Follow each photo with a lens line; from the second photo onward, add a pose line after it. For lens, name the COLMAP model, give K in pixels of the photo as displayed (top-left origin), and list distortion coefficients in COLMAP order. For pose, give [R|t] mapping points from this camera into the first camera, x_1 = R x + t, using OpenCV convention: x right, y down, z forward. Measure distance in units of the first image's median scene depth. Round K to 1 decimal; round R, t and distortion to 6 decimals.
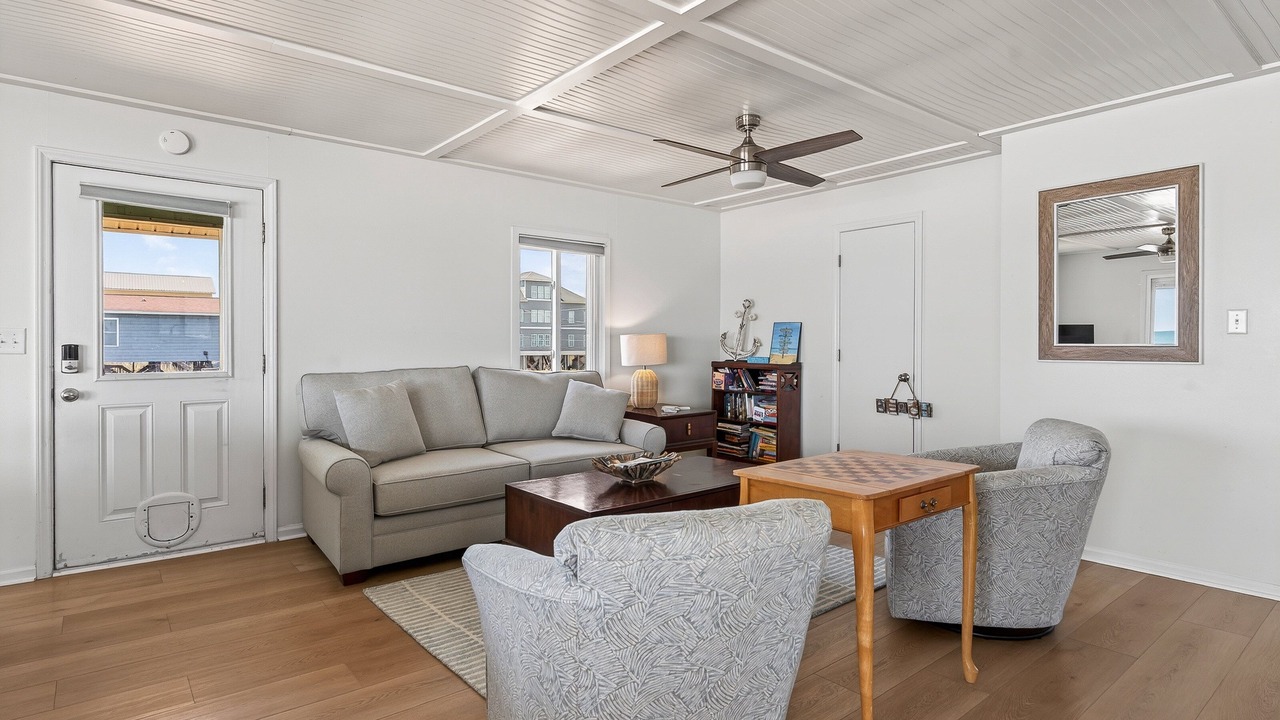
lens RADIAL K [[663.6, 0, 644.3], [0, 663.6, 347.7], [0, 0, 1]] dist [-0.000480, -0.000074]
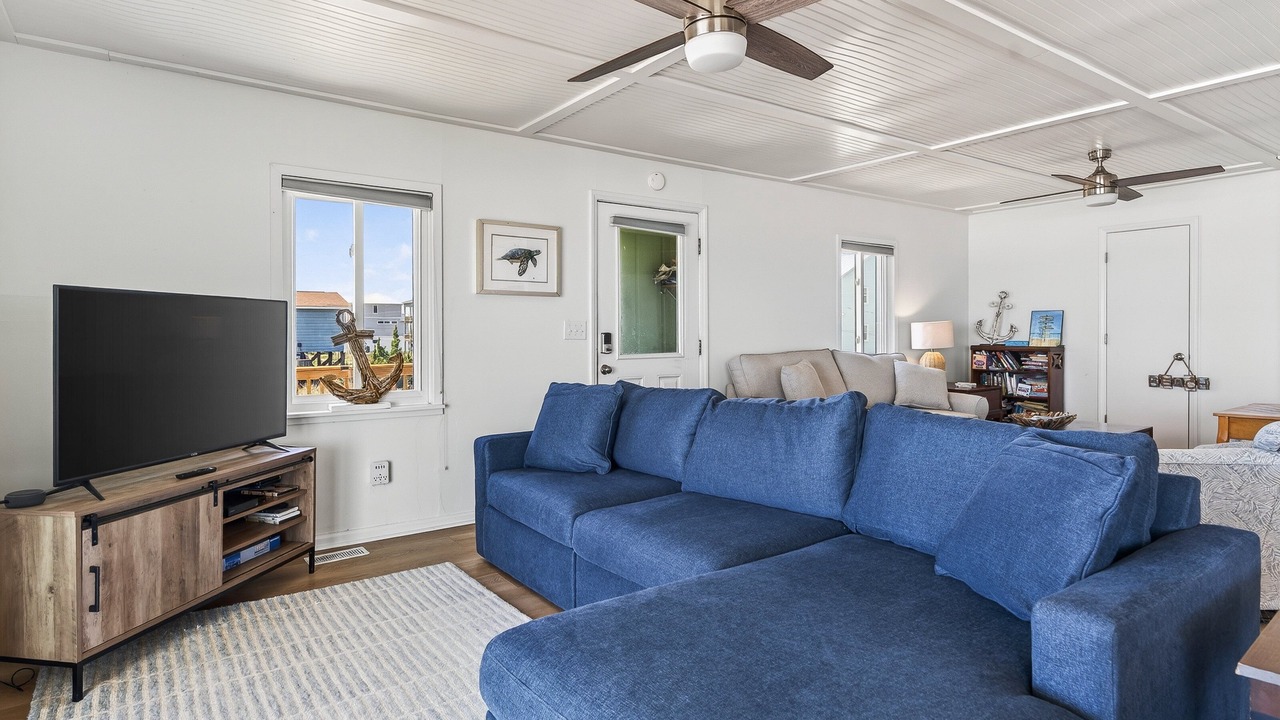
lens RADIAL K [[687.8, 0, 641.7], [0, 687.8, 335.3], [0, 0, 1]] dist [-0.001640, 0.000159]
pose [[0.997660, -0.007151, -0.067994, -0.441294], [0.006981, 0.999972, -0.002741, 0.003116], [0.068012, 0.002260, 0.997682, -0.263369]]
